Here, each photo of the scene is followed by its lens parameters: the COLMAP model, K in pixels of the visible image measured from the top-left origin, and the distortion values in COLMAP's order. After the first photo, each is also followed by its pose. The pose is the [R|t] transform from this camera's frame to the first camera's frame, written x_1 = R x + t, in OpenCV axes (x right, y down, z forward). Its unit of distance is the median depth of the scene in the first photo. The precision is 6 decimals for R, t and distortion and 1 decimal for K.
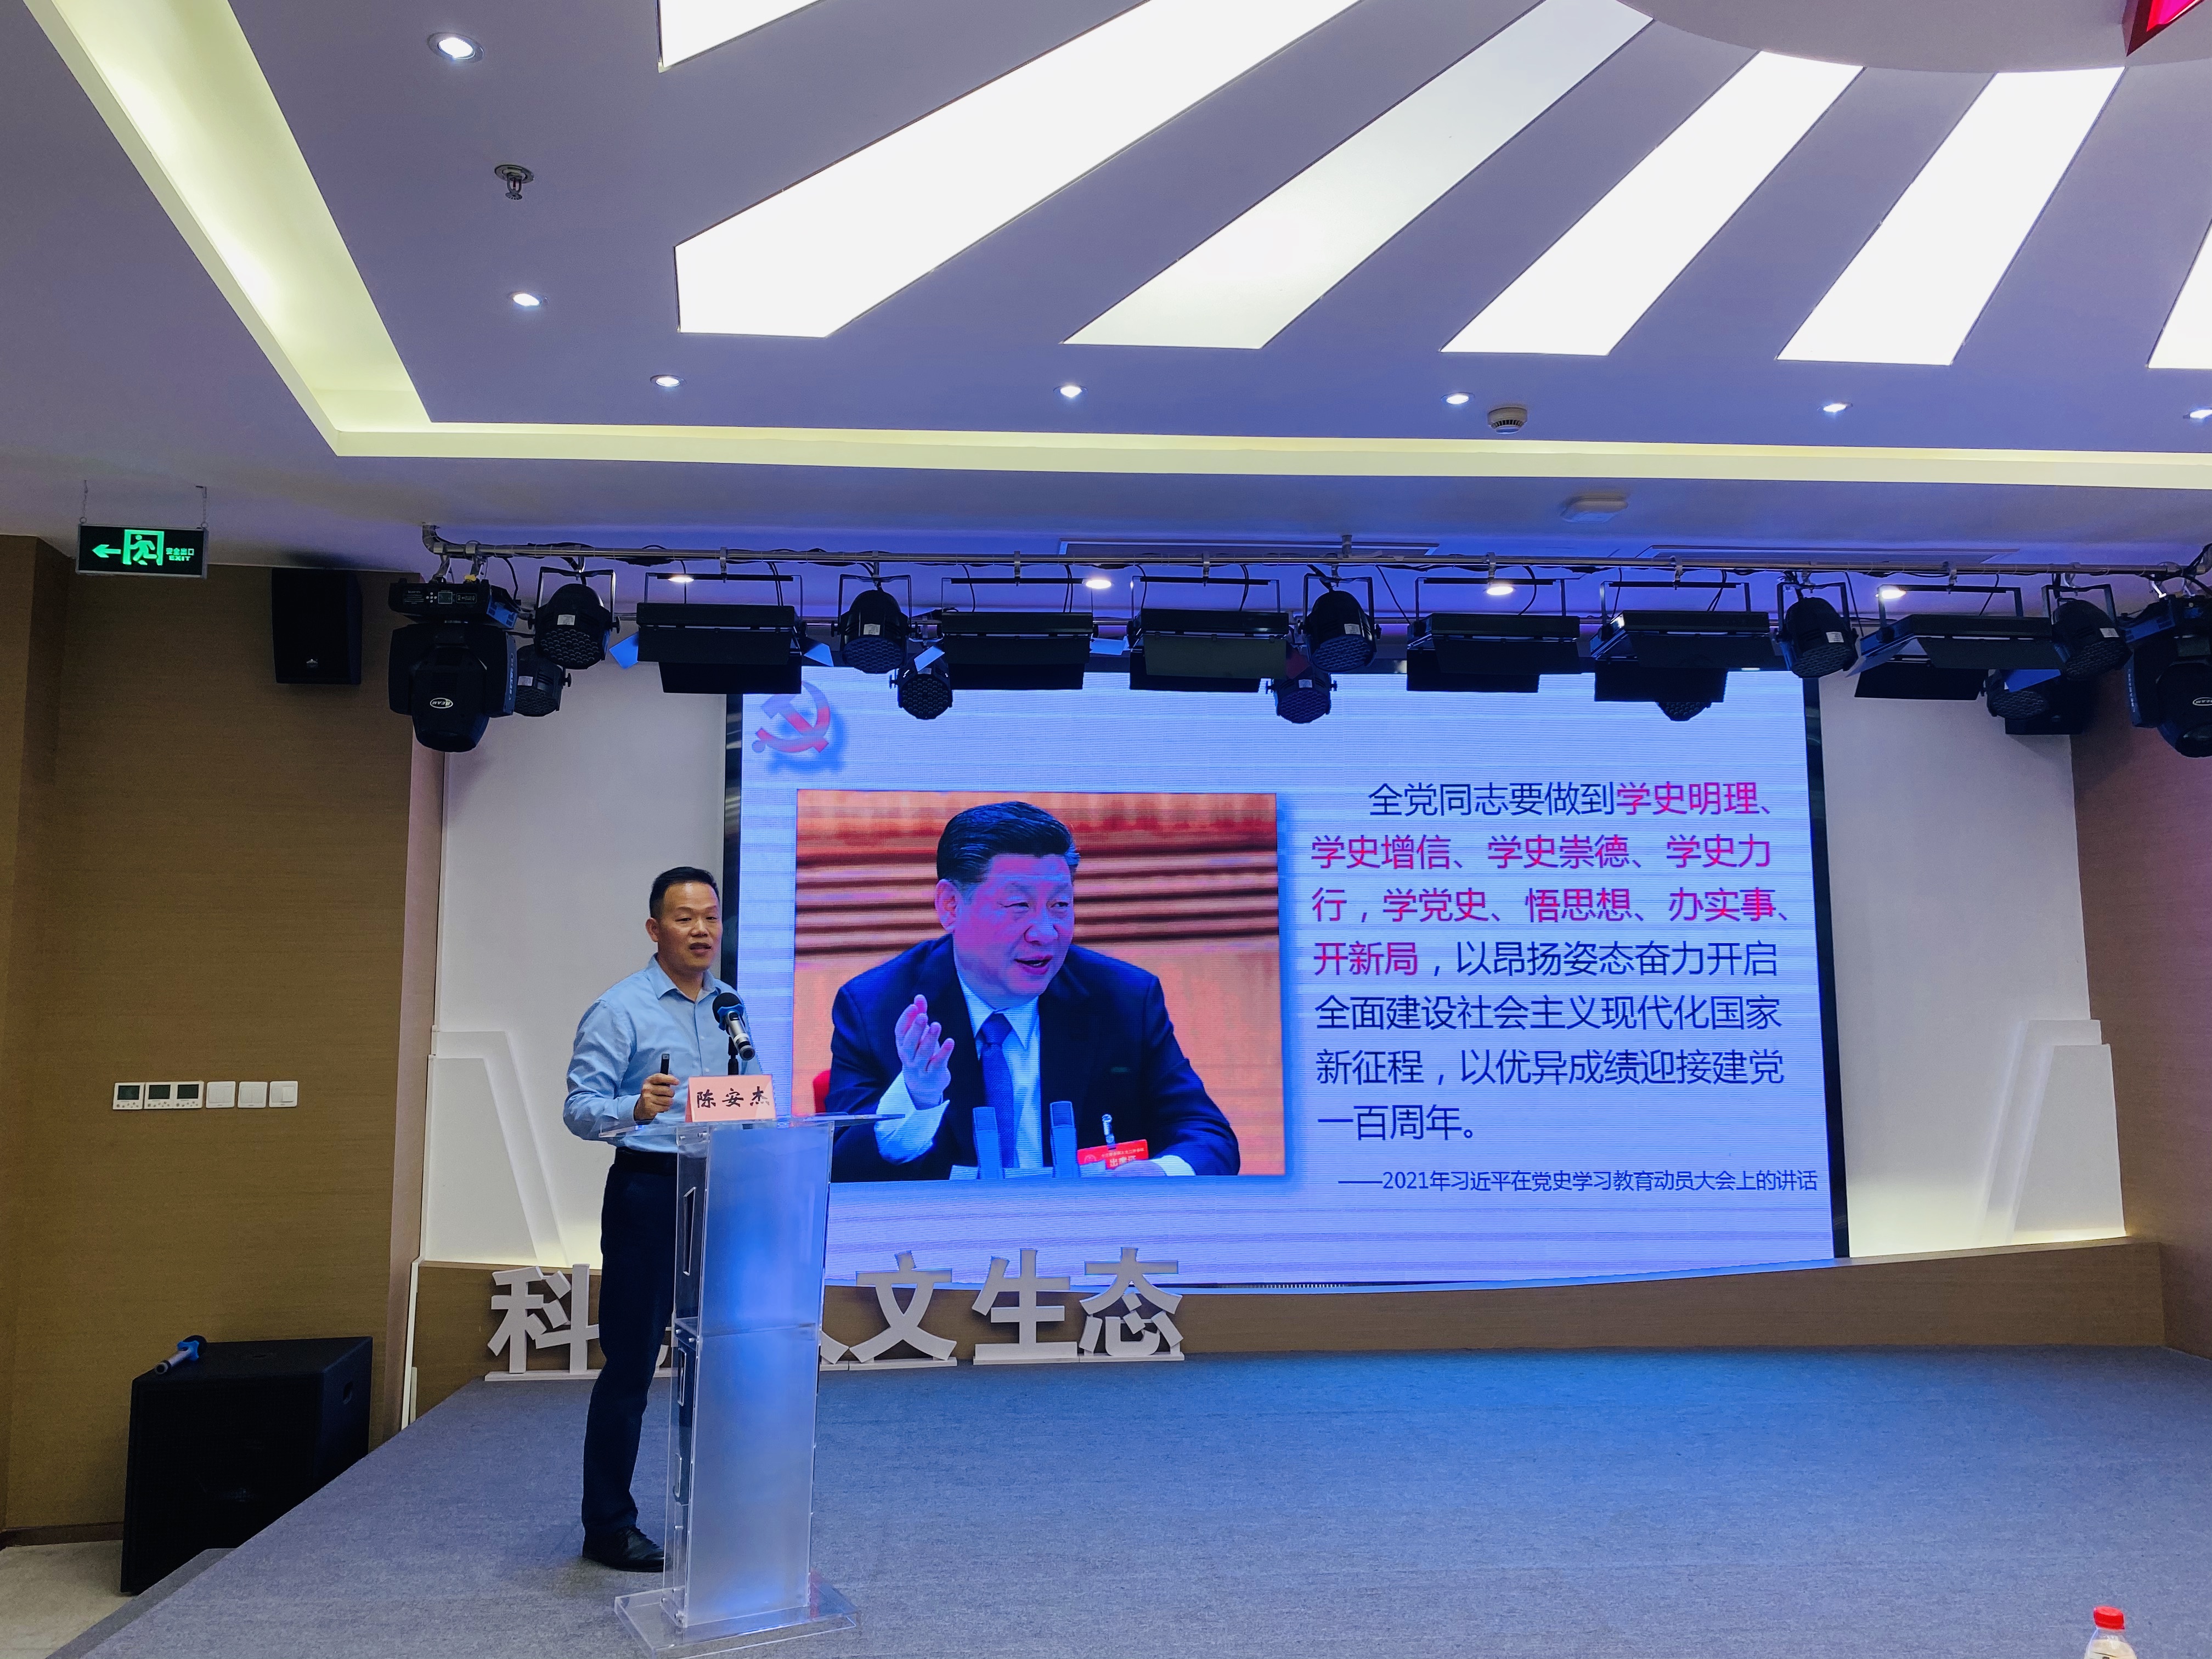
lens RADIAL K [[1660.0, 0, 1097.0], [0, 1660.0, 819.1], [0, 0, 1]] dist [0.079099, -0.139398]
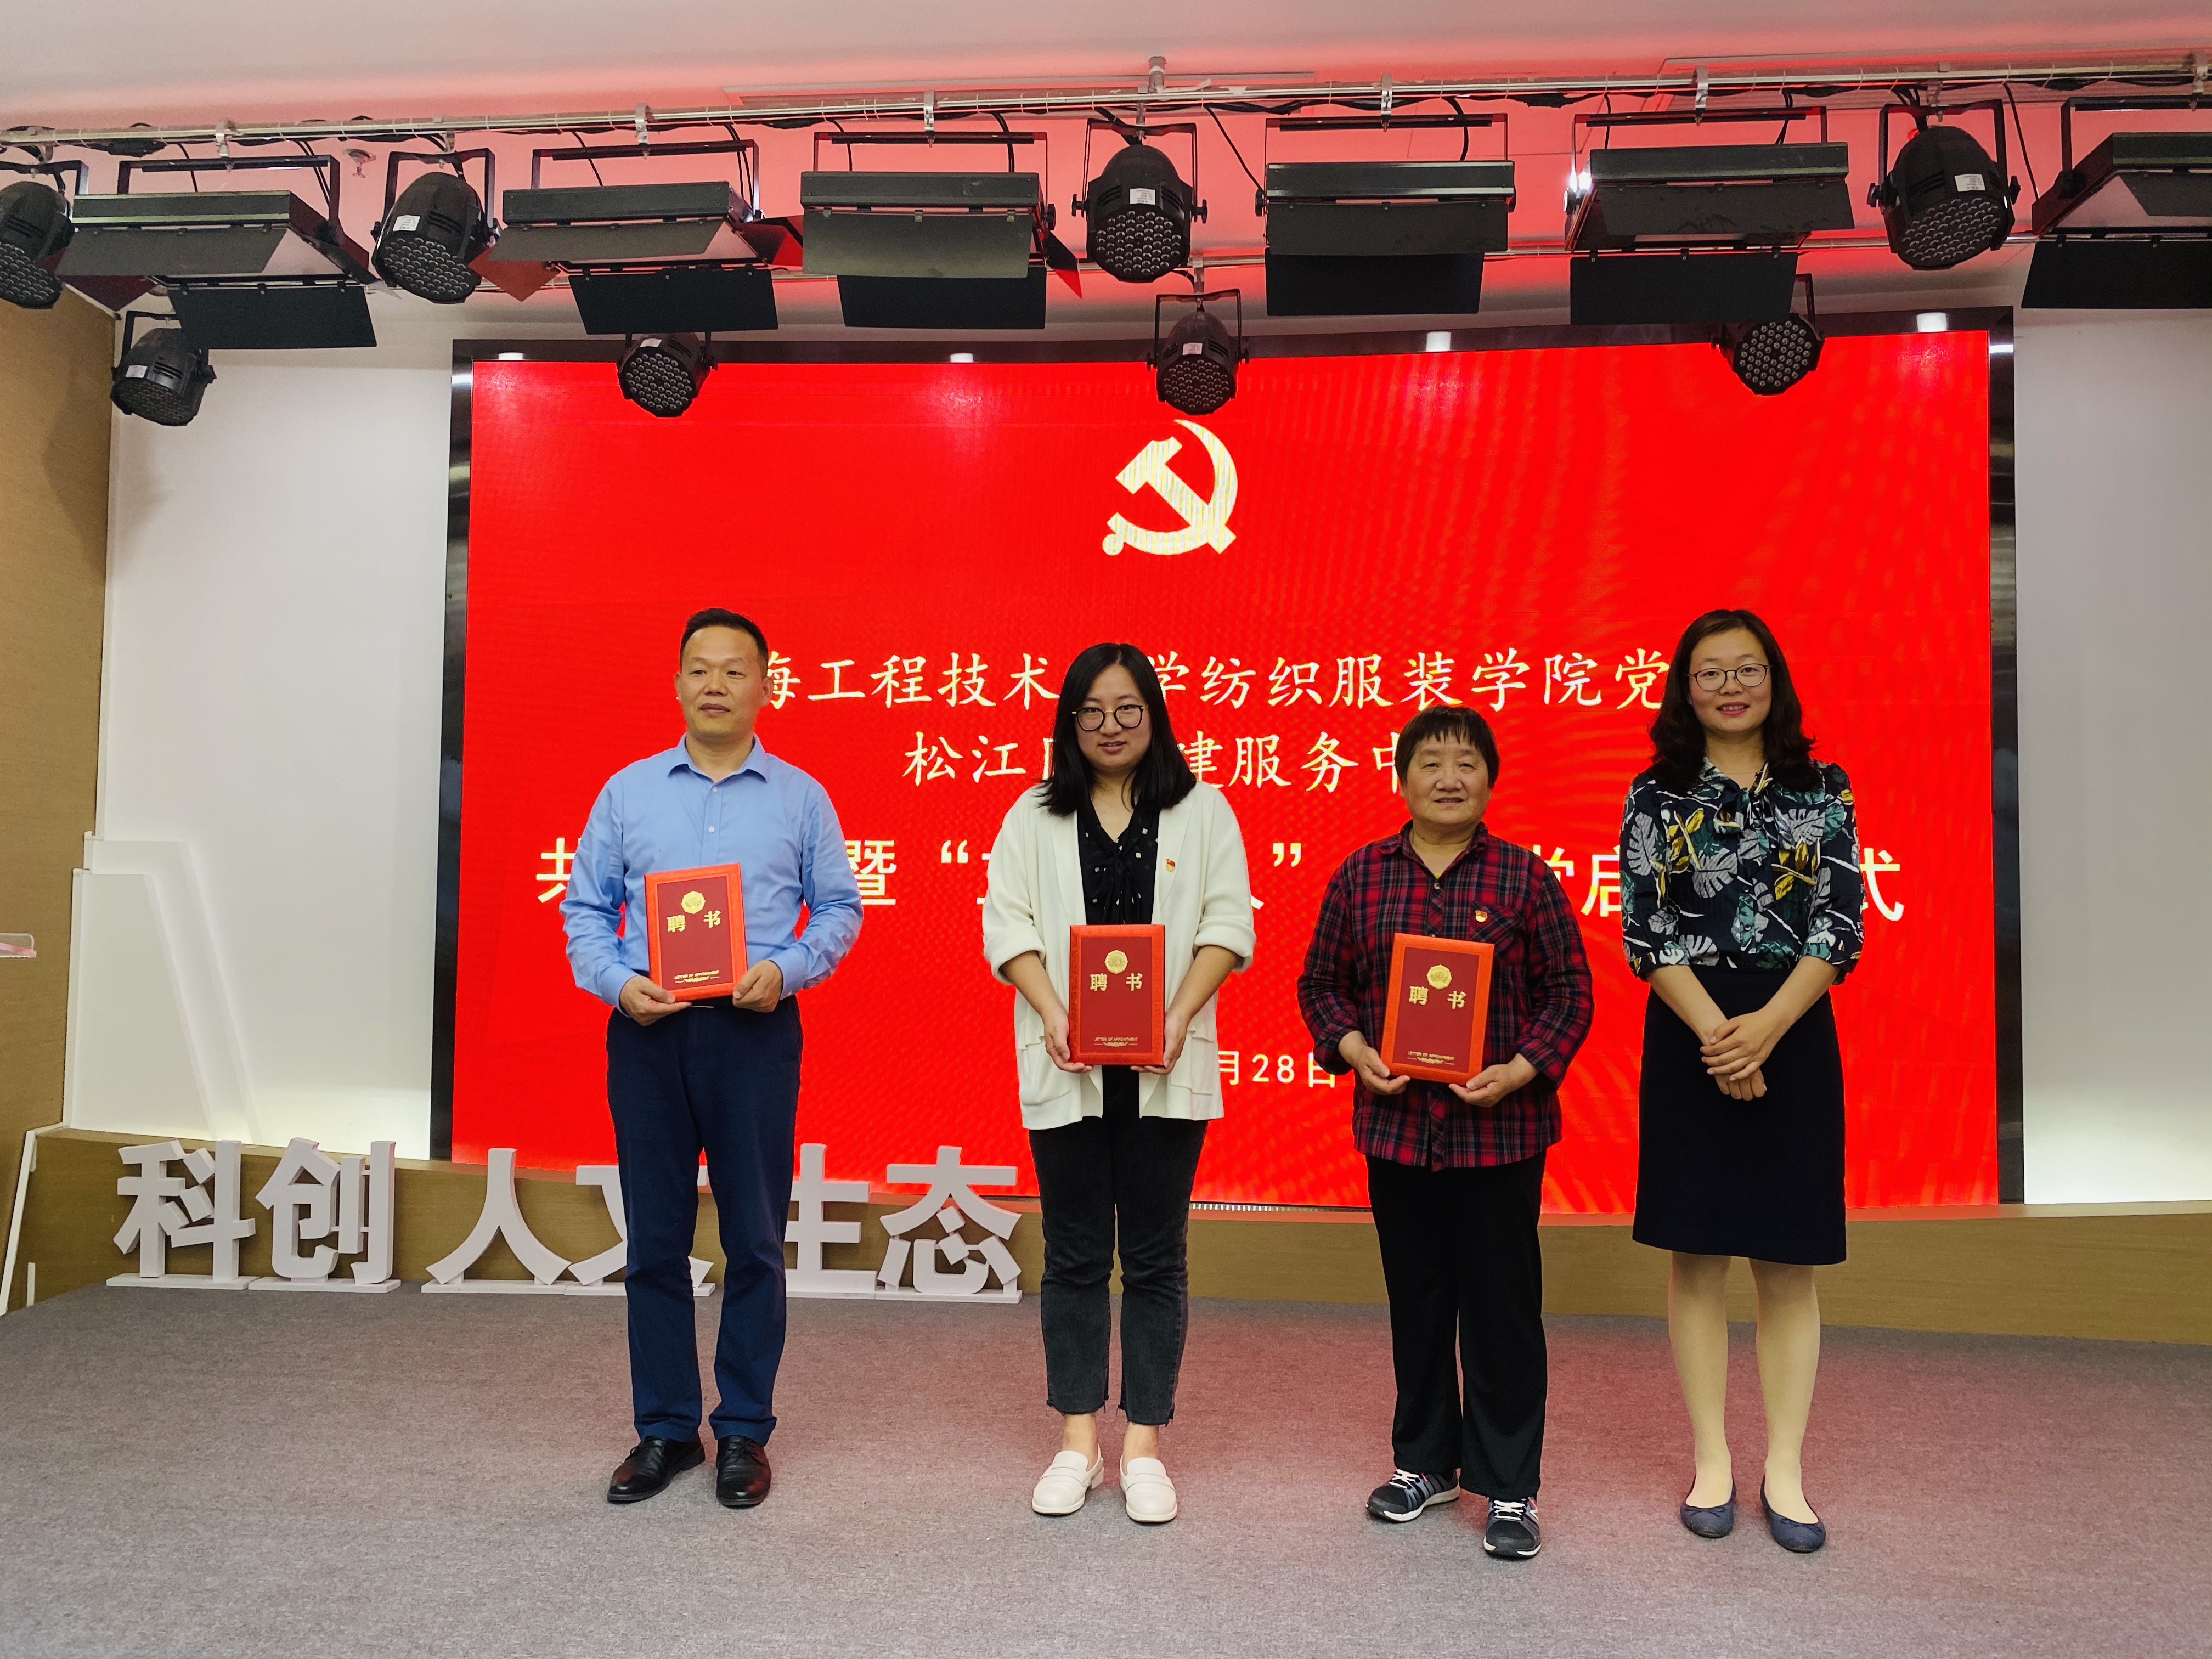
lens RADIAL K [[1662.0, 0, 1101.1], [0, 1662.0, 796.9], [0, 0, 1]] dist [0.093294, -0.137897]
pose [[0.987665, 0.008132, -0.156373, 0.205705], [0.001665, 0.998049, 0.062419, 0.061265], [0.156576, -0.061910, 0.985724, 0.313510]]
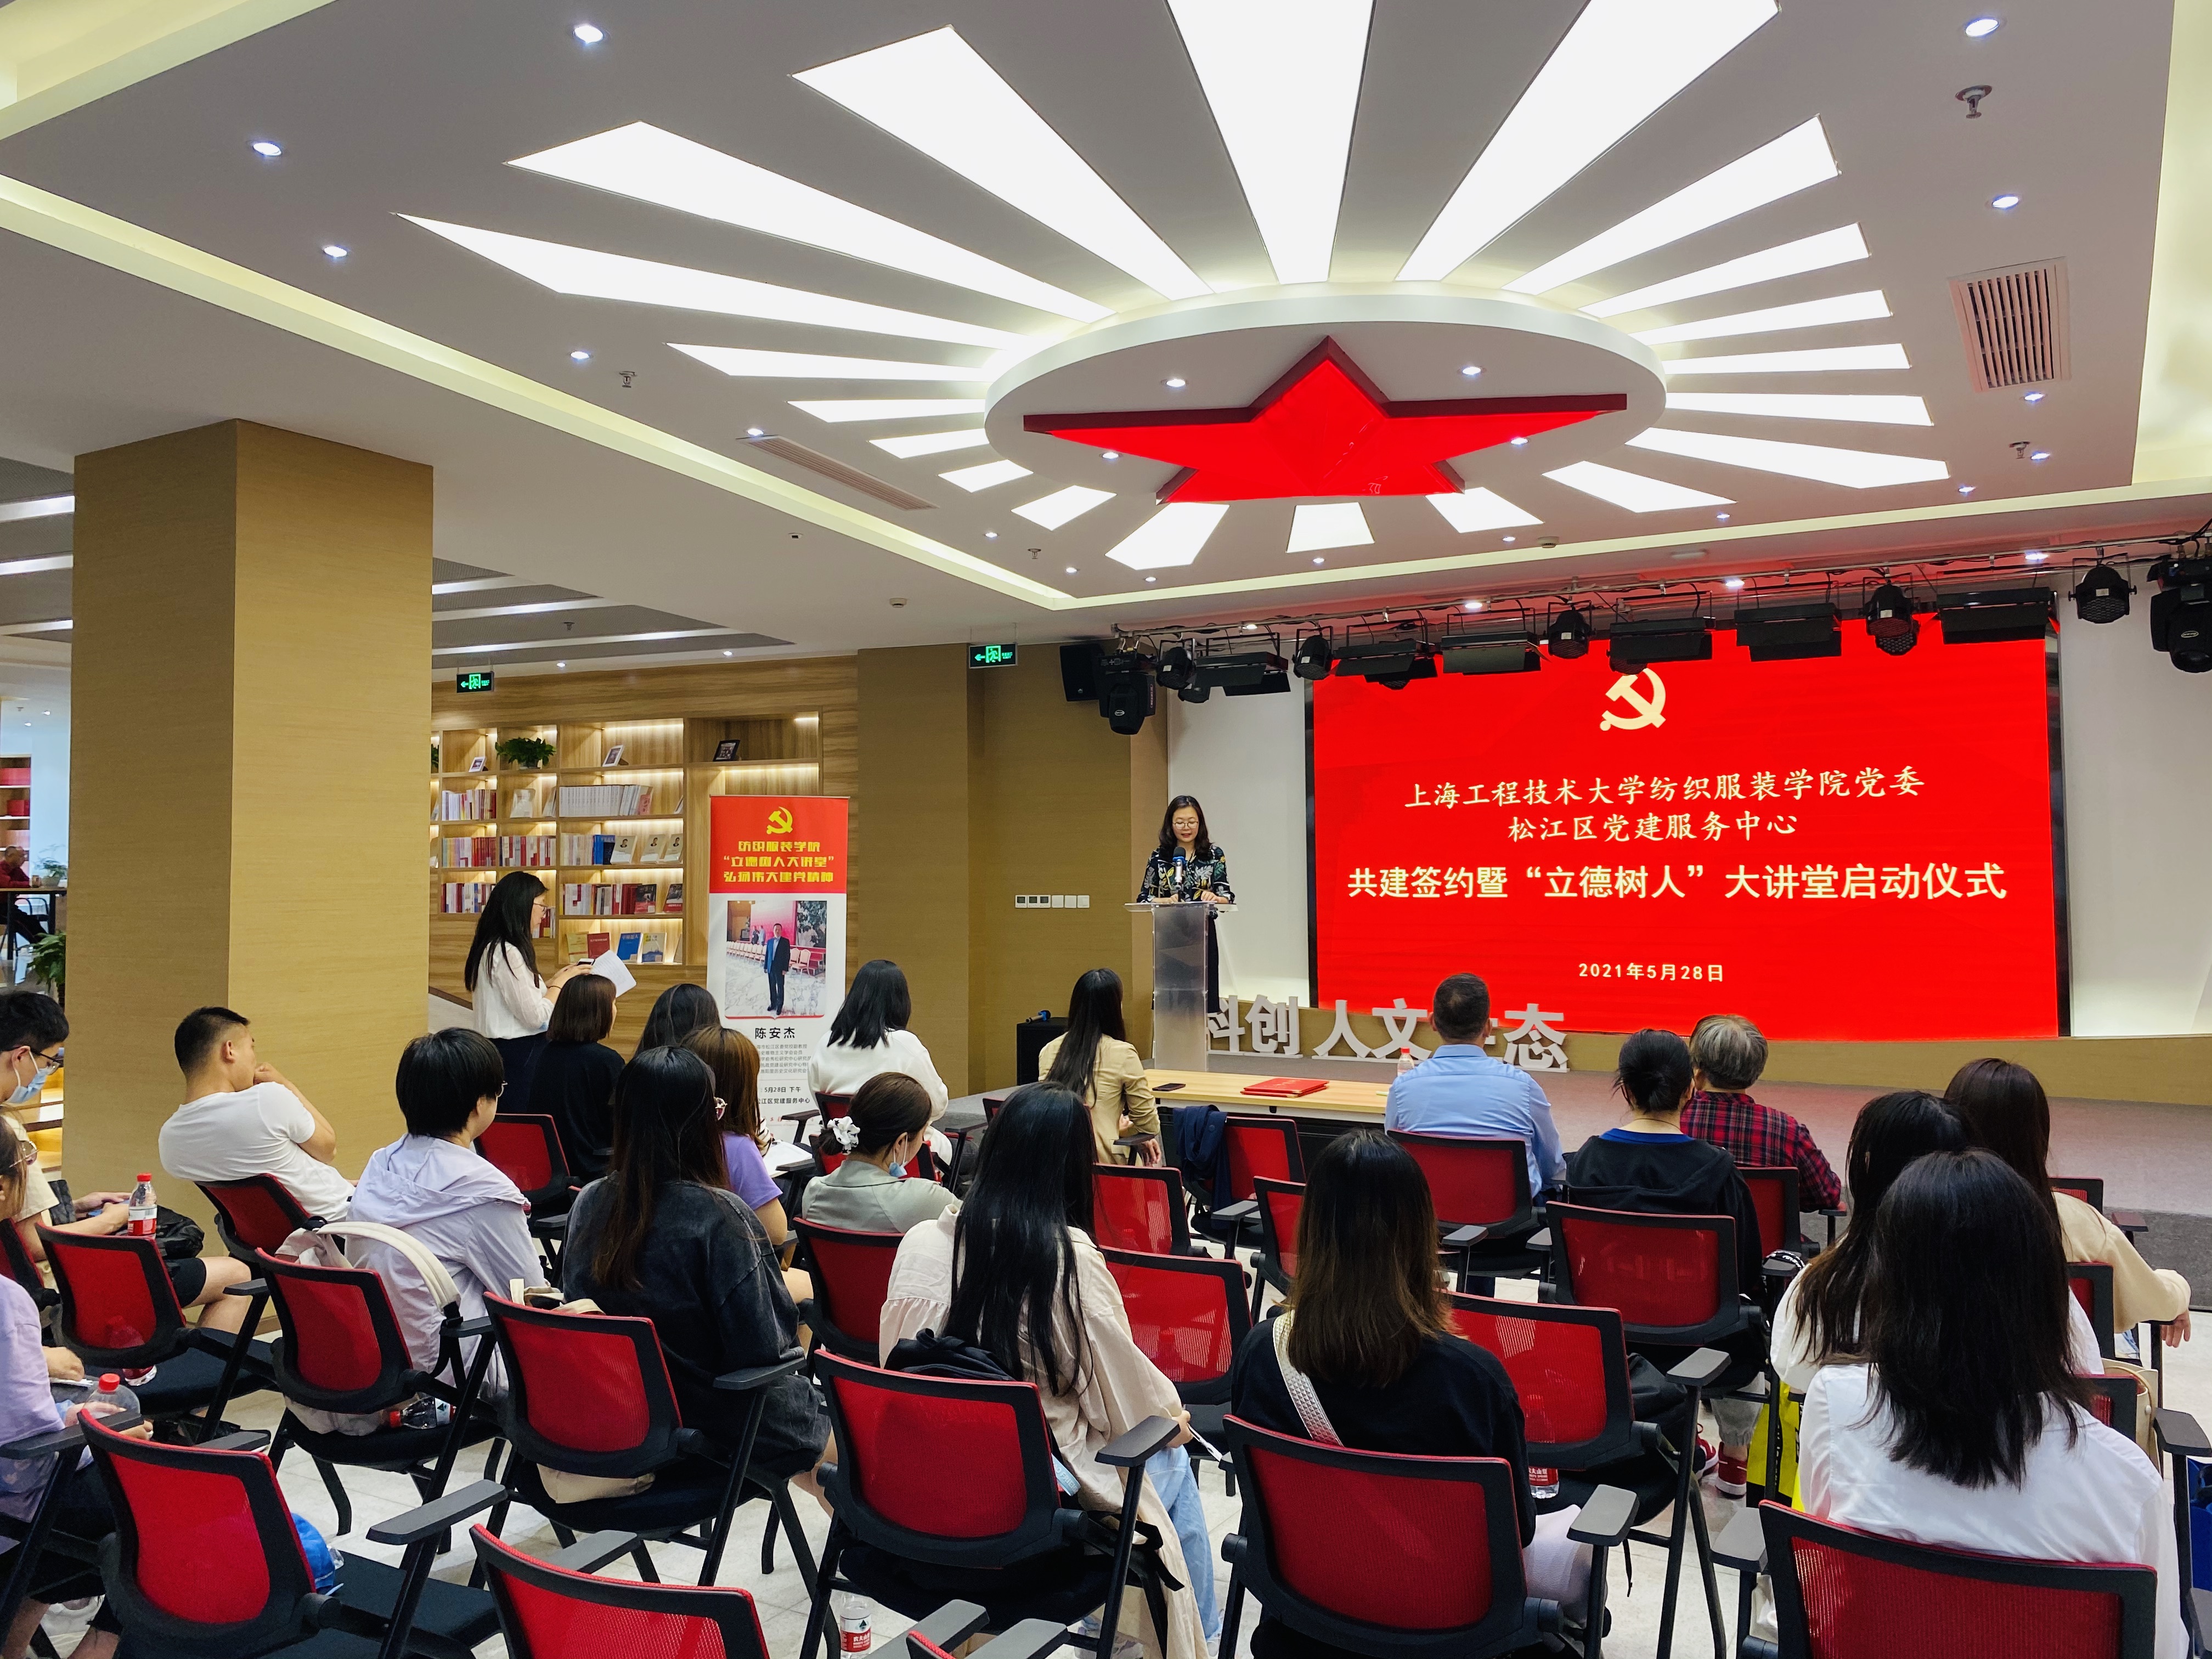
lens RADIAL K [[1662.0, 0, 1101.1], [0, 1662.0, 796.9], [0, 0, 1]] dist [0.093294, -0.137897]
pose [[0.830806, -0.027962, -0.555859, 0.611021], [0.064472, 0.996849, 0.046217, -0.051133], [0.552815, -0.074235, 0.829991, -0.608938]]
